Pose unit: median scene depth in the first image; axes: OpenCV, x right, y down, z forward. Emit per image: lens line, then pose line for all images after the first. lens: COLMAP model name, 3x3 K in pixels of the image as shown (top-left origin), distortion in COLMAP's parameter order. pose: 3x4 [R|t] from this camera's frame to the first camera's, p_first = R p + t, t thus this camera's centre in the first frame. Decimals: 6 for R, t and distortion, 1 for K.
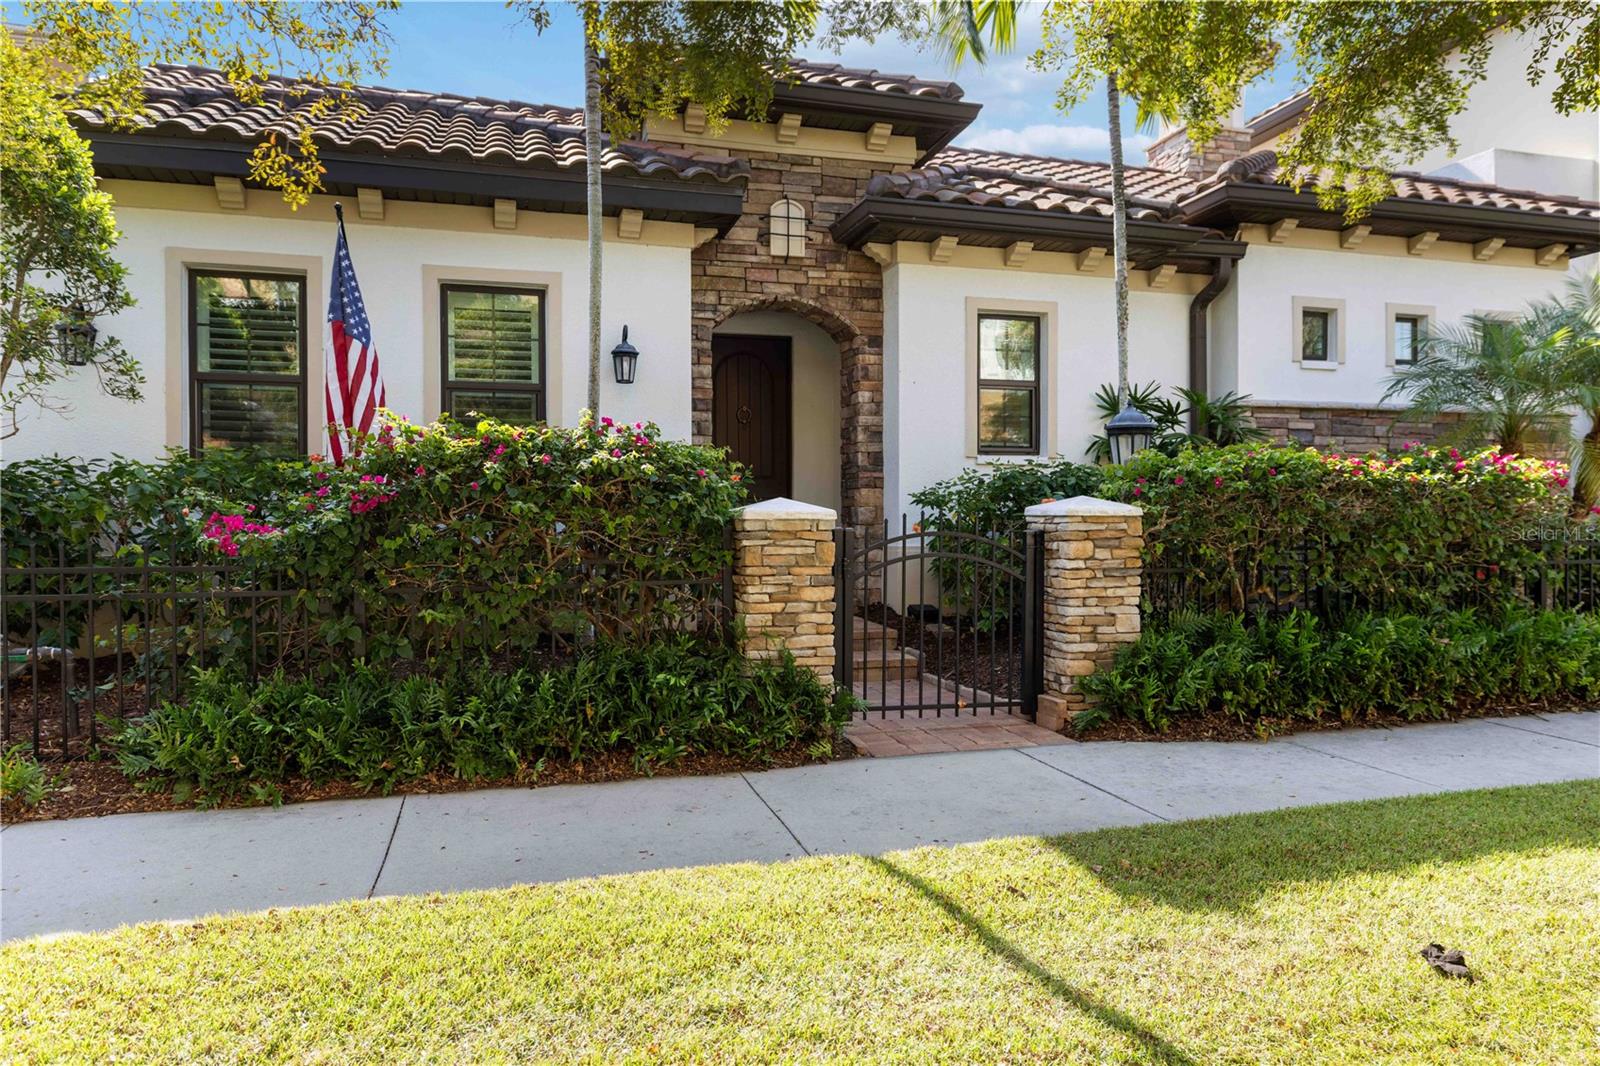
lens RADIAL K [[1044.6, 0, 798.3], [0, 1044.6, 540.6], [0, 0, 1]] dist [0.006564, -0.000035]
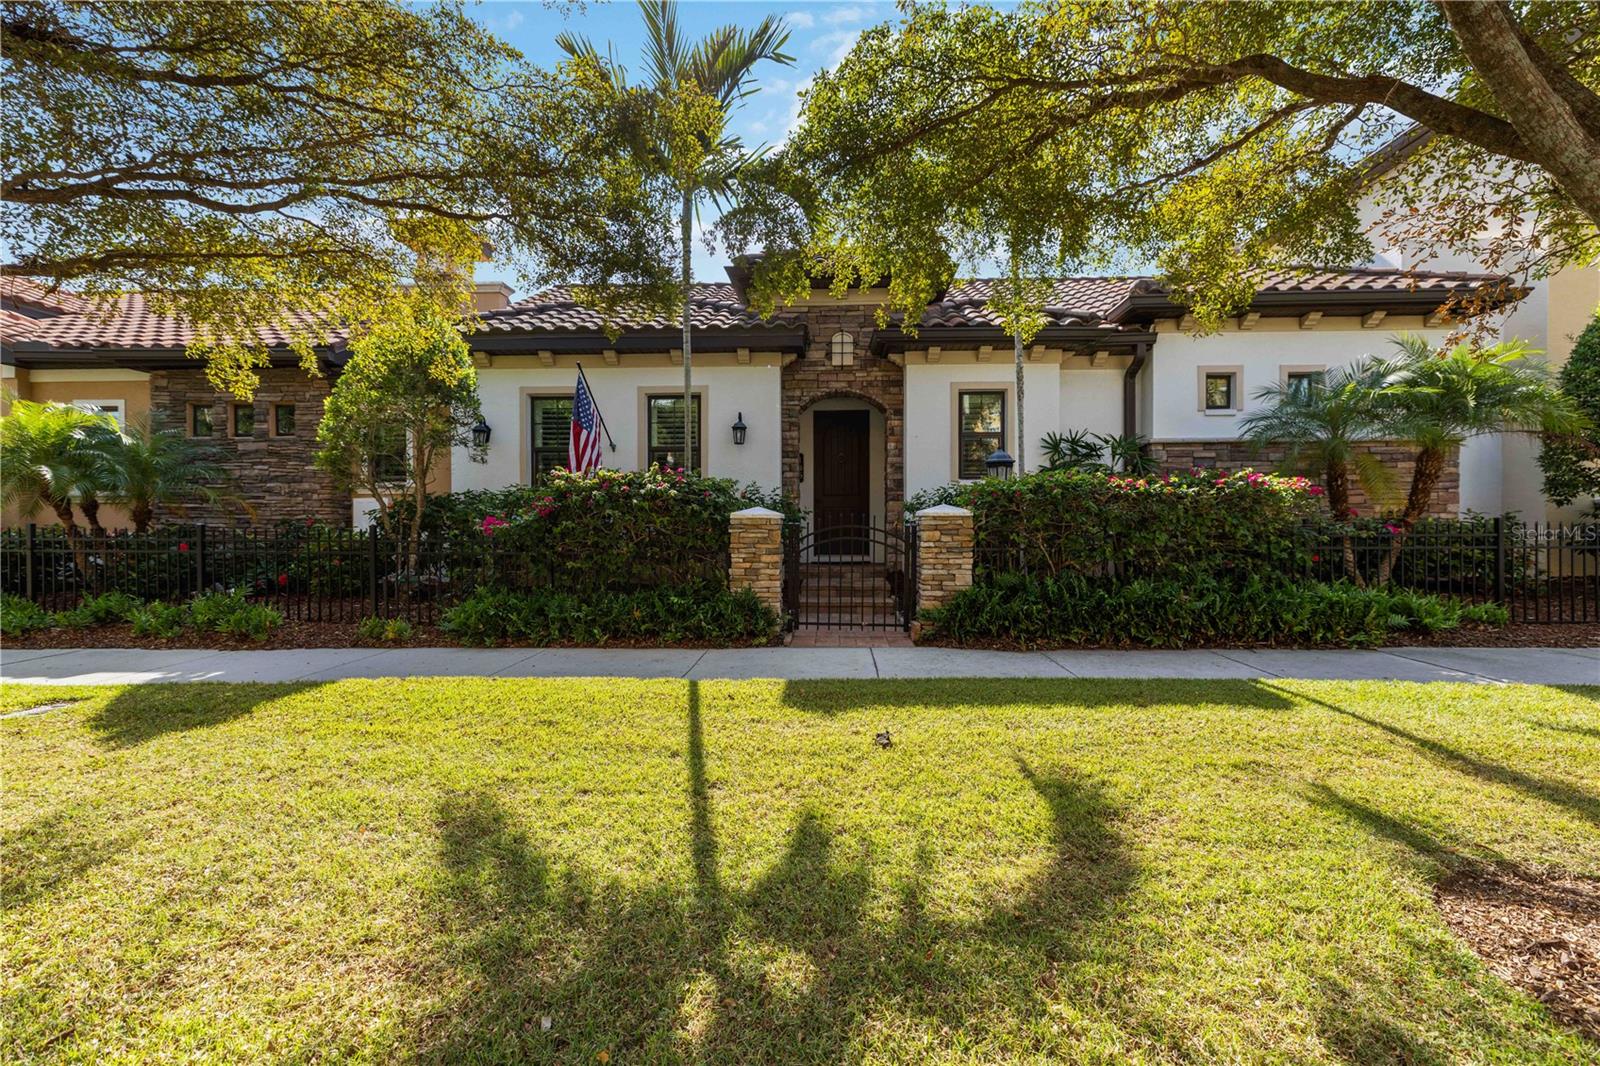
lens RADIAL K [[692.8, 0, 800.0], [0, 692.8, 533.0], [0, 0, 1]] dist [-0.000200, 0.000291]
pose [[0.950648, 0.003995, -0.310245, 0.275507], [-0.005626, 0.999975, -0.004363, 0.006620], [0.310220, 0.005893, 0.950647, -0.093547]]
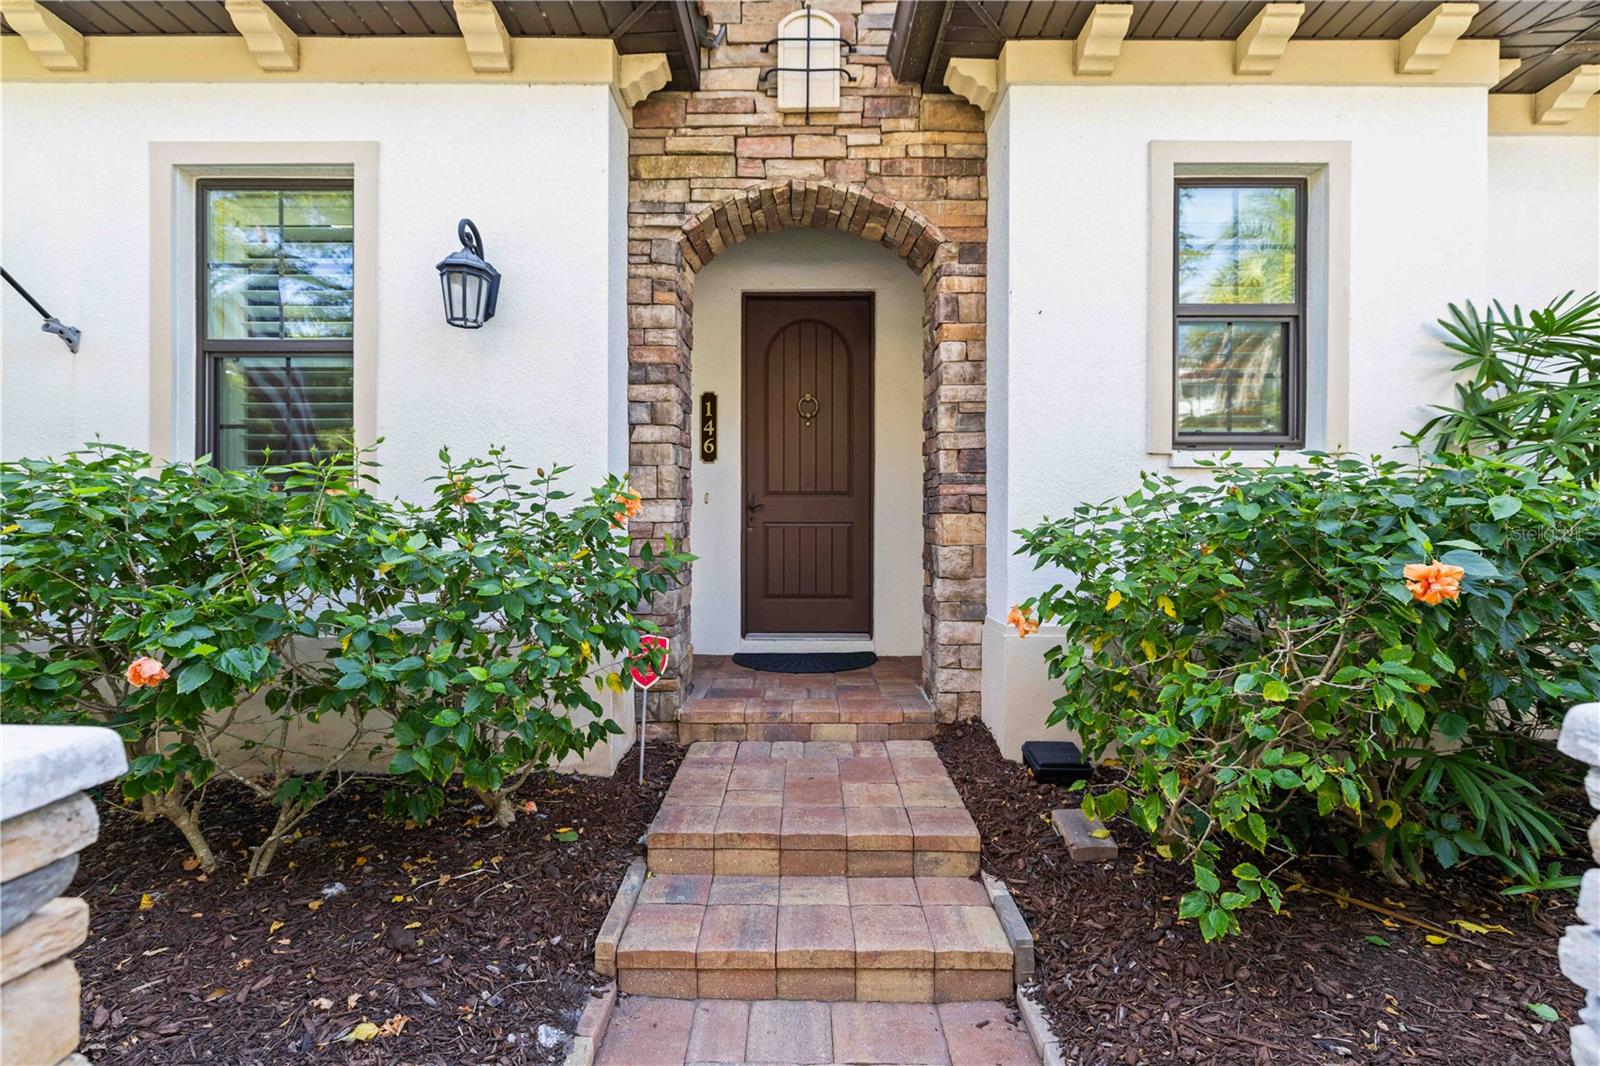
lens RADIAL K [[736.6, 0, 799.3], [0, 736.6, 524.7], [0, 0, 1]] dist [0.000451, 0.001321]
pose [[0.960496, 0.006279, -0.278222, 0.098512], [-0.009722, 0.999892, -0.011000, -0.040130], [0.278123, 0.013270, 0.960454, 0.614679]]
